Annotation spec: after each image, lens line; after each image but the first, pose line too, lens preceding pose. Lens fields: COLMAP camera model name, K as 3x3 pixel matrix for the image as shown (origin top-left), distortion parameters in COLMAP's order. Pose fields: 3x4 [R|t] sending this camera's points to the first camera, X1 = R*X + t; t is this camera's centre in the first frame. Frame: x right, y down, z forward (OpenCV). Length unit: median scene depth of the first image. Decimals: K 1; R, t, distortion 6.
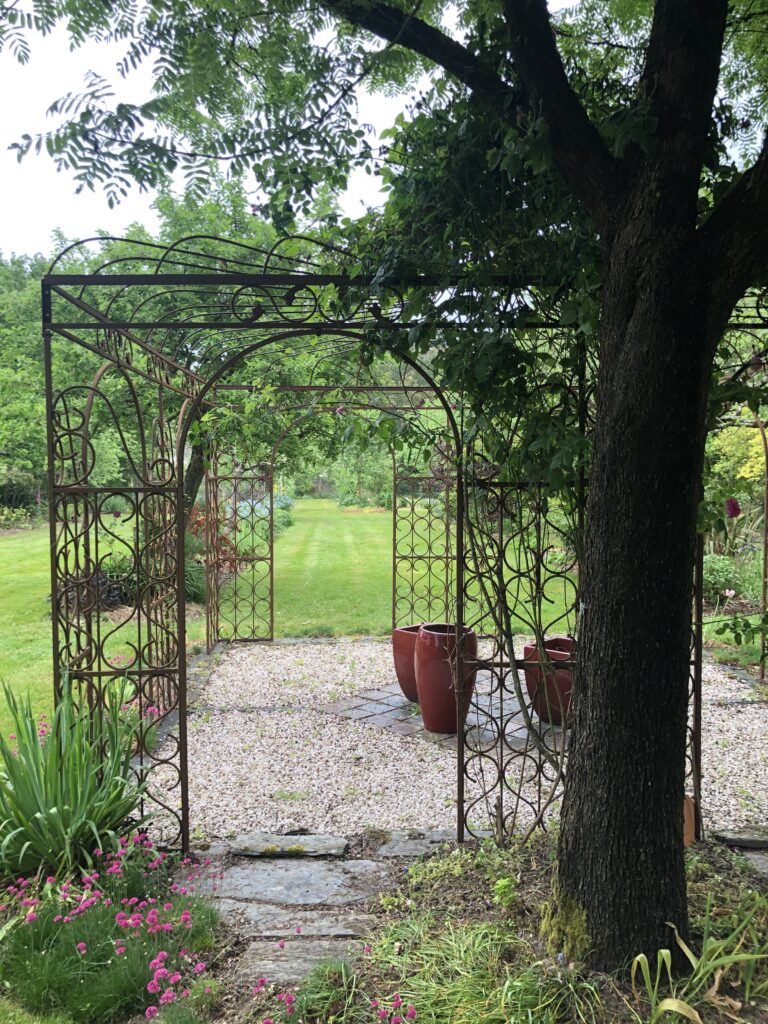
lens RADIAL K [[836.7, 0, 389.8], [0, 836.7, 499.1], [0, 0, 1]] dist [0.035827, -0.038559]
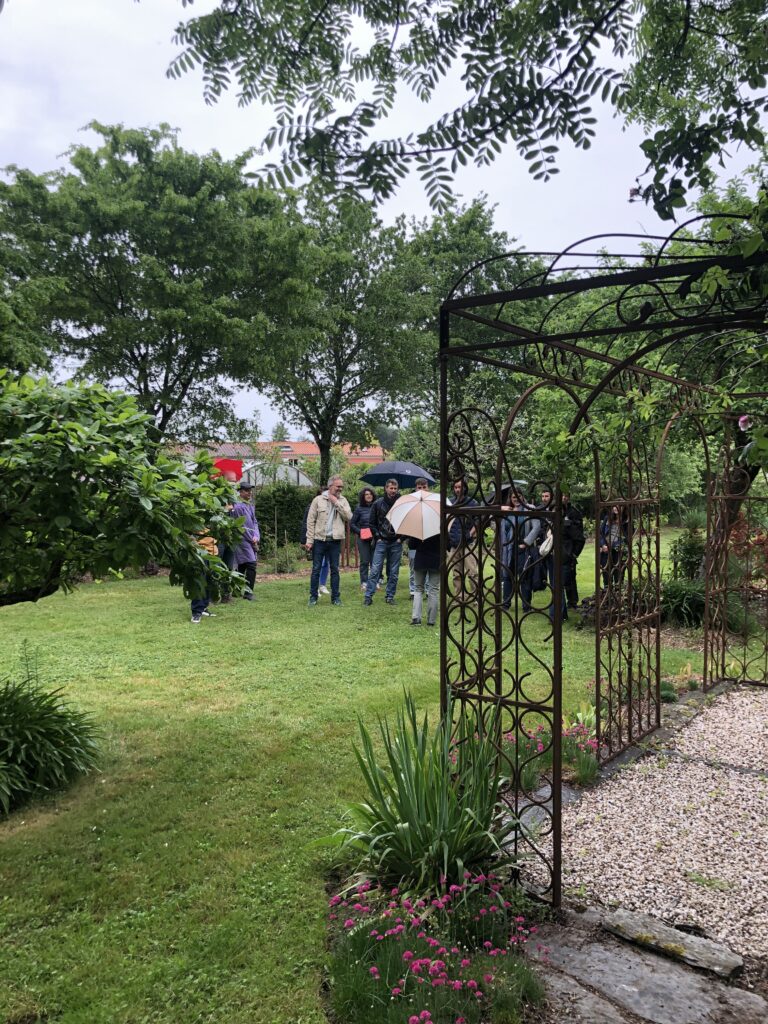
lens RADIAL K [[836.7, 0, 383.7], [0, 836.7, 506.3], [0, 0, 1]] dist [0.035827, -0.038559]
pose [[0.772979, 0.031185, -0.633664, 0.169692], [-0.035414, 0.999355, 0.005983, -0.017274], [0.633442, 0.017815, 0.773585, 0.148075]]
